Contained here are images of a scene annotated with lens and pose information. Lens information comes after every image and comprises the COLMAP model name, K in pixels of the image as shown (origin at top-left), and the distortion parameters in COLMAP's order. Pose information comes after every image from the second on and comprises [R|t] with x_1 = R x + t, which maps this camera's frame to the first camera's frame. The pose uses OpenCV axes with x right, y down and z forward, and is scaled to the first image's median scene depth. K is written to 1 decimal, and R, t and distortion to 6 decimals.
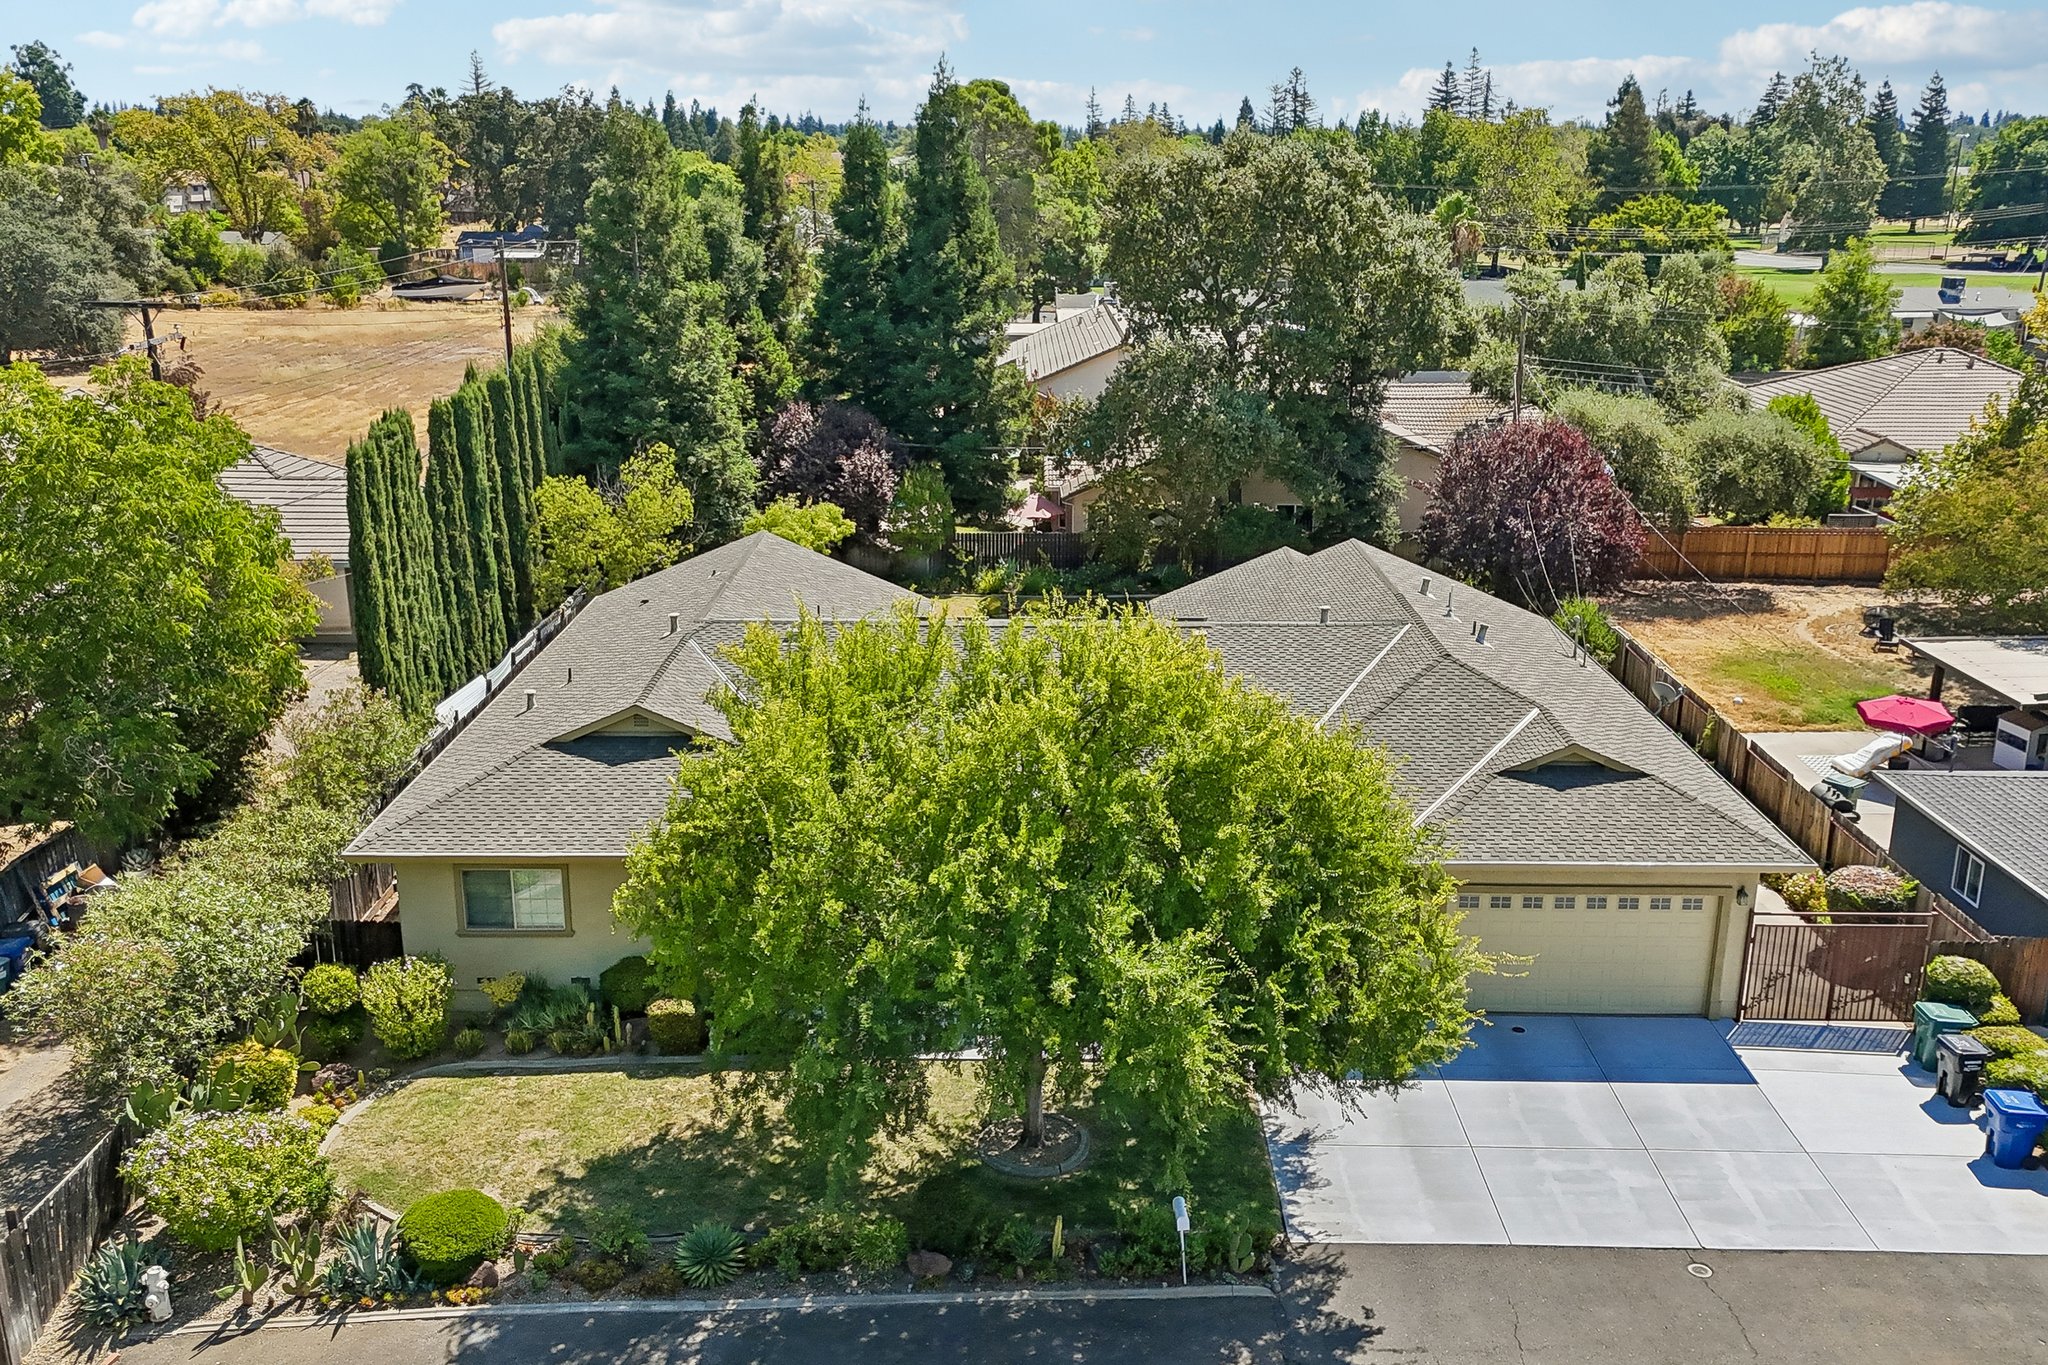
lens RADIAL K [[1824.5, 0, 1024.0], [0, 1824.5, 682.5], [0, 0, 1]] dist [0.036263, 0.001955]
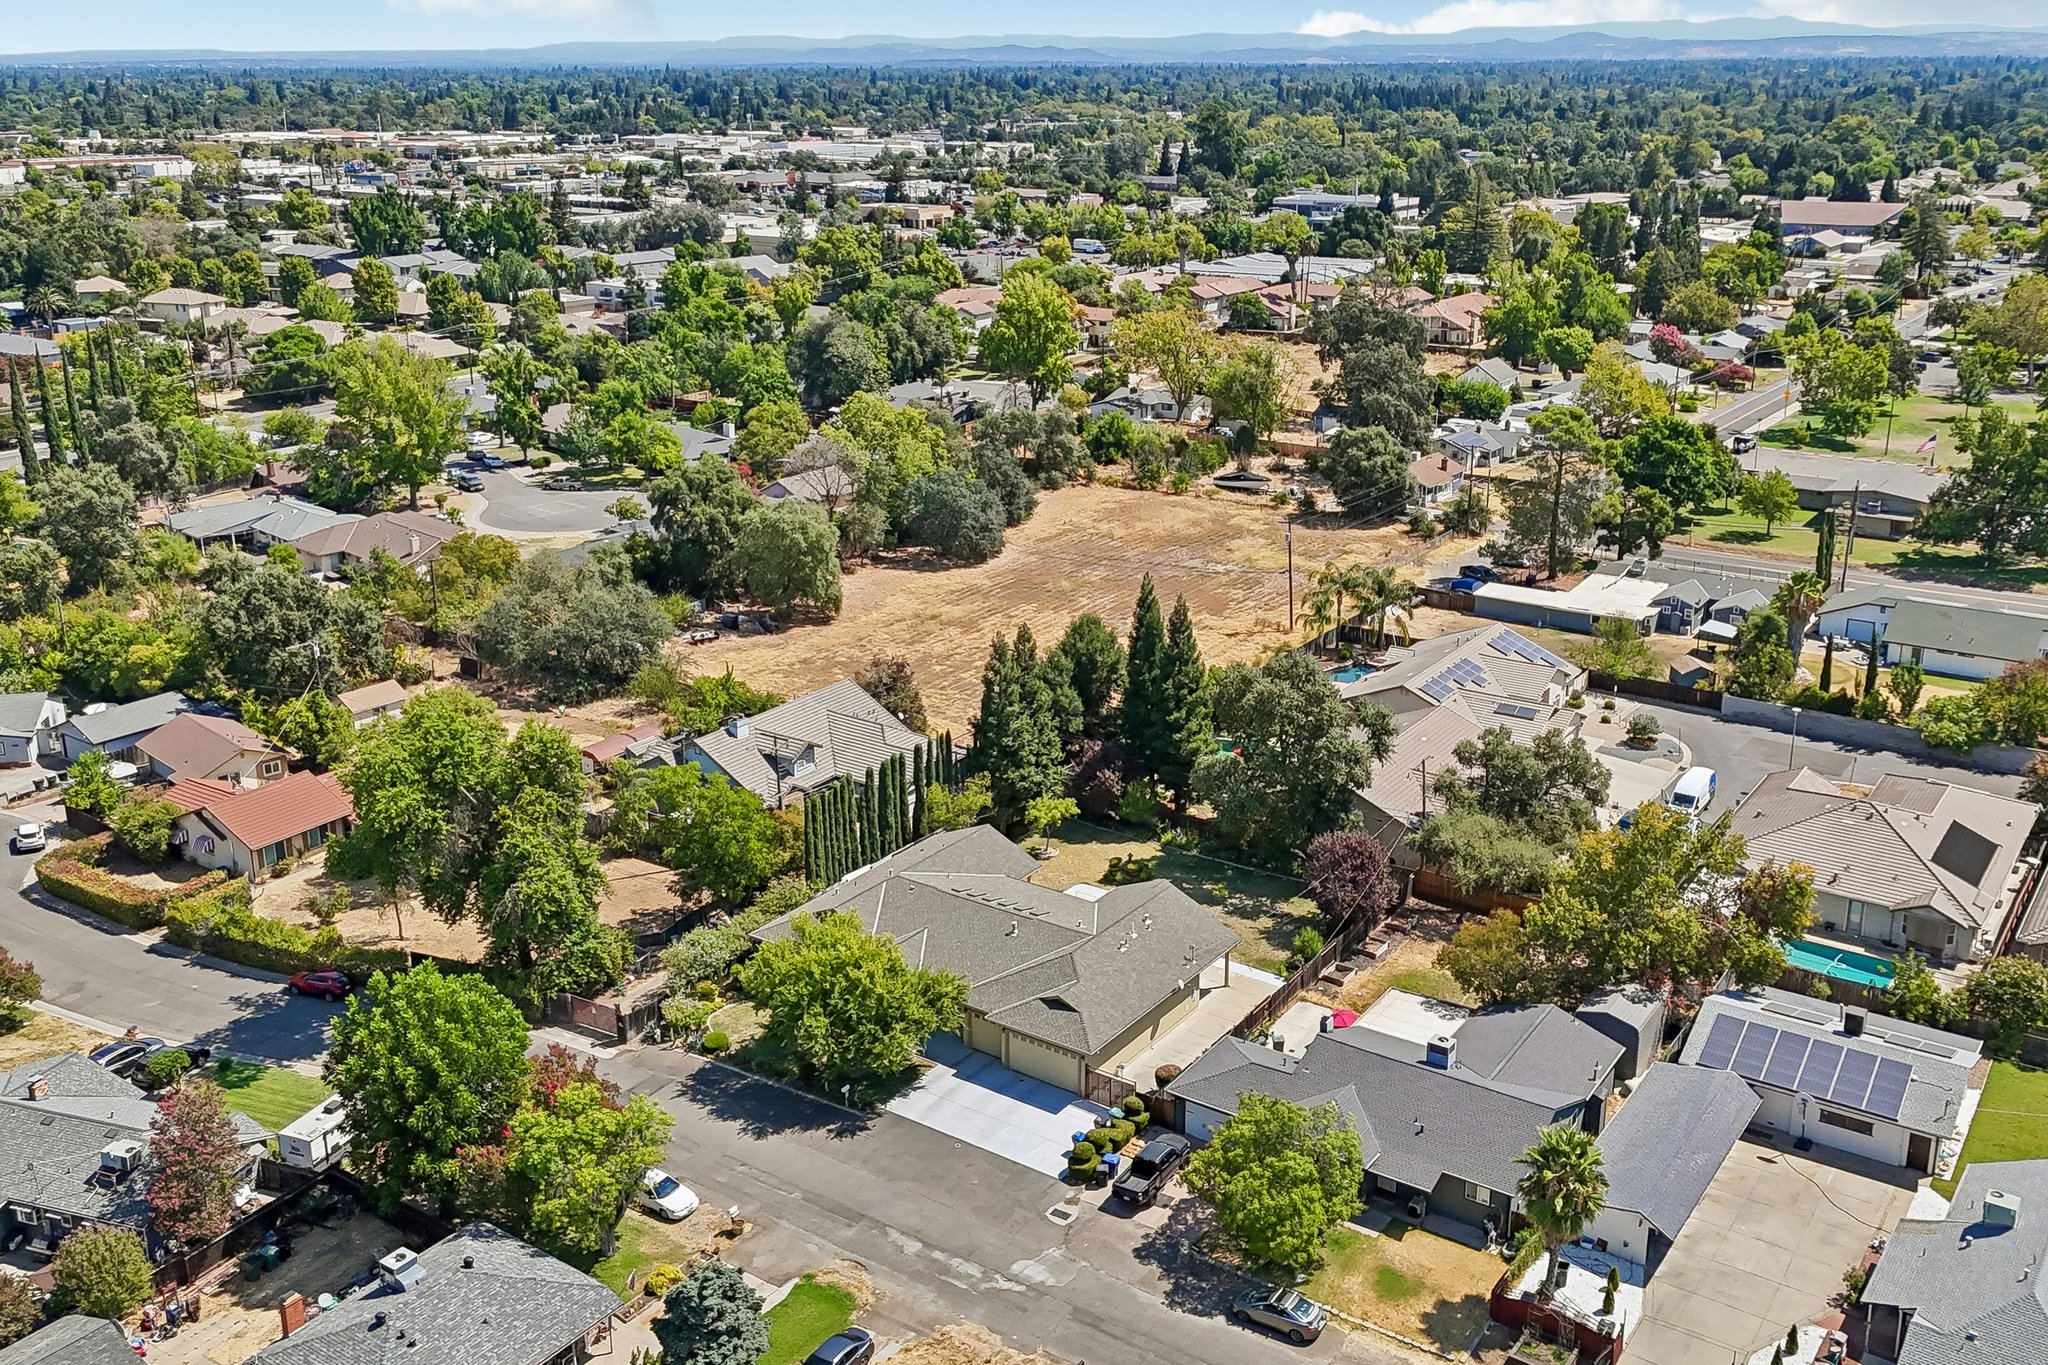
lens RADIAL K [[1787.1, 0, 1024.0], [0, 1787.1, 682.5], [0, 0, 1]] dist [0.146607, 0.001076]
pose [[0.819200, 0.174446, -0.546333, 1.865062], [-0.155692, 0.984487, 0.080898, -0.745330], [0.551970, 0.018788, 0.833652, -1.612779]]
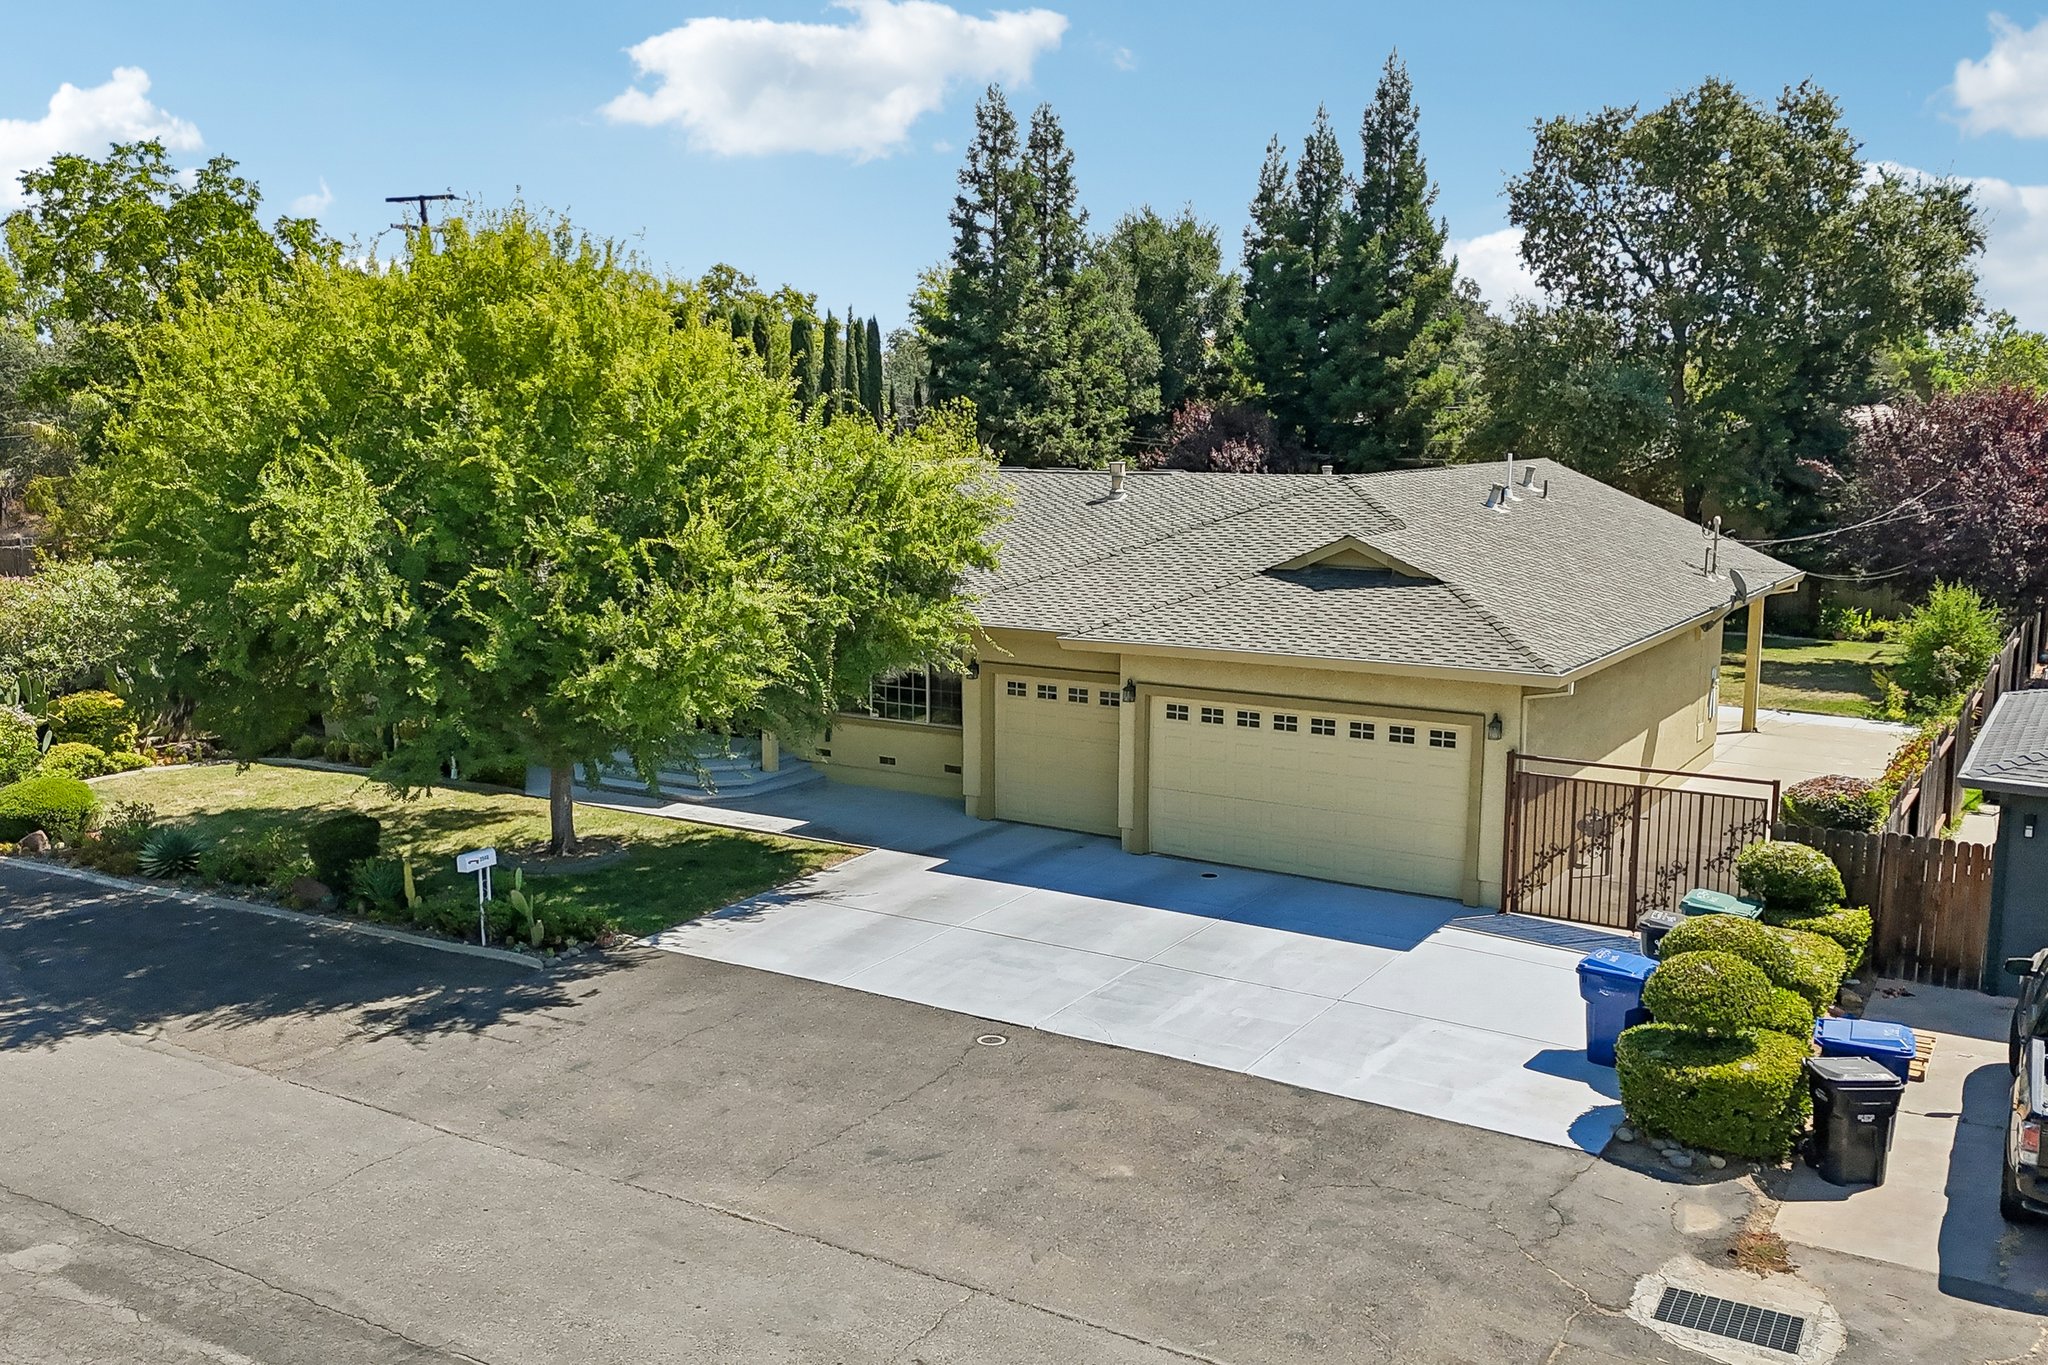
lens RADIAL K [[1824.5, 0, 1024.0], [0, 1824.5, 682.5], [0, 0, 1]] dist [0.036263, 0.001955]
pose [[0.853781, 0.079056, -0.514596, 0.602420], [-0.149351, 0.984053, -0.096614, 0.196310], [0.498751, 0.159342, 0.851973, 0.276664]]
